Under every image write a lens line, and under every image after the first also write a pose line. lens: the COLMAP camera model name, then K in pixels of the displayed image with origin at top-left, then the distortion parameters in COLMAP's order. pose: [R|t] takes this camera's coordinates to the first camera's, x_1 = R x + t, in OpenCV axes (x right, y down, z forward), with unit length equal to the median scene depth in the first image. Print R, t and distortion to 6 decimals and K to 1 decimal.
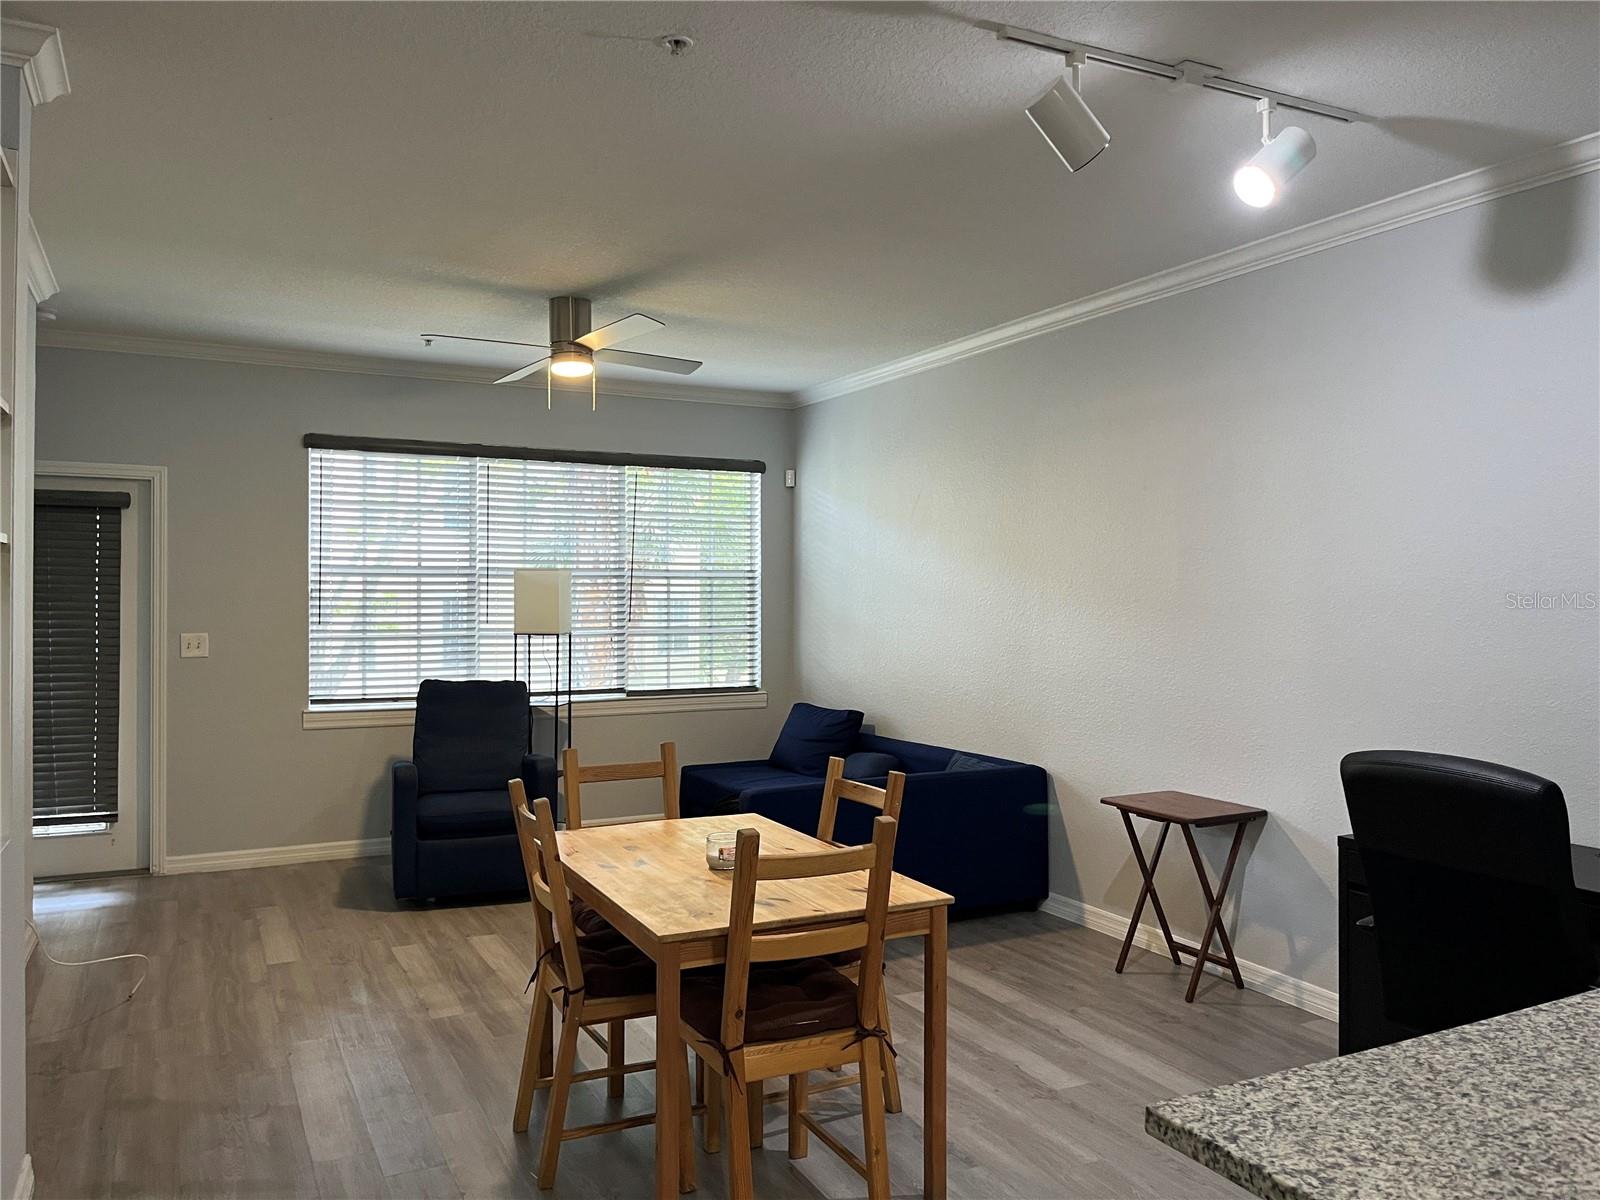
lens RADIAL K [[1224.7, 0, 796.5], [0, 1224.7, 592.1], [0, 0, 1]] dist [0.090529, -0.132564]
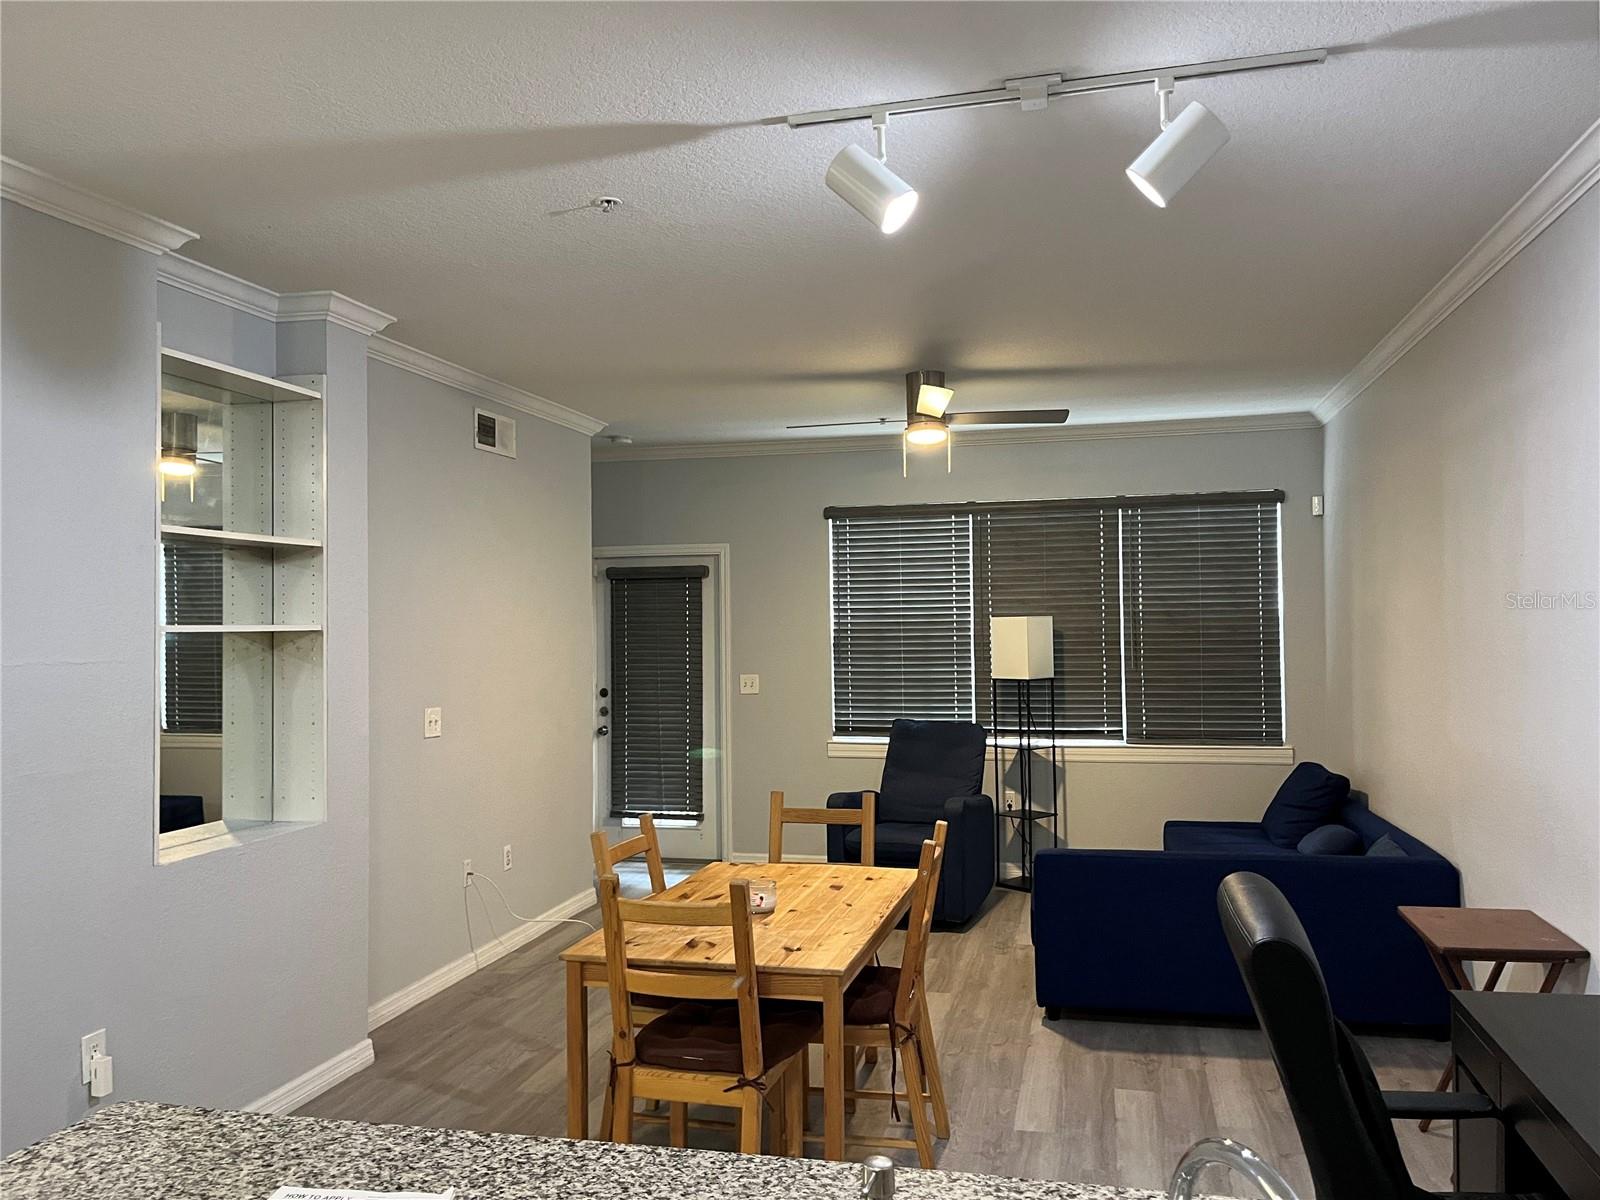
lens RADIAL K [[1219.0, 0, 800.0], [0, 1219.0, 600.0], [0, 0, 1]] dist [0.079772, -0.123163]
pose [[0.753377, -0.026413, -0.657058, 0.822192], [0.016483, 0.999638, -0.021285, -0.034483], [0.657382, 0.005205, 0.753539, 0.241137]]
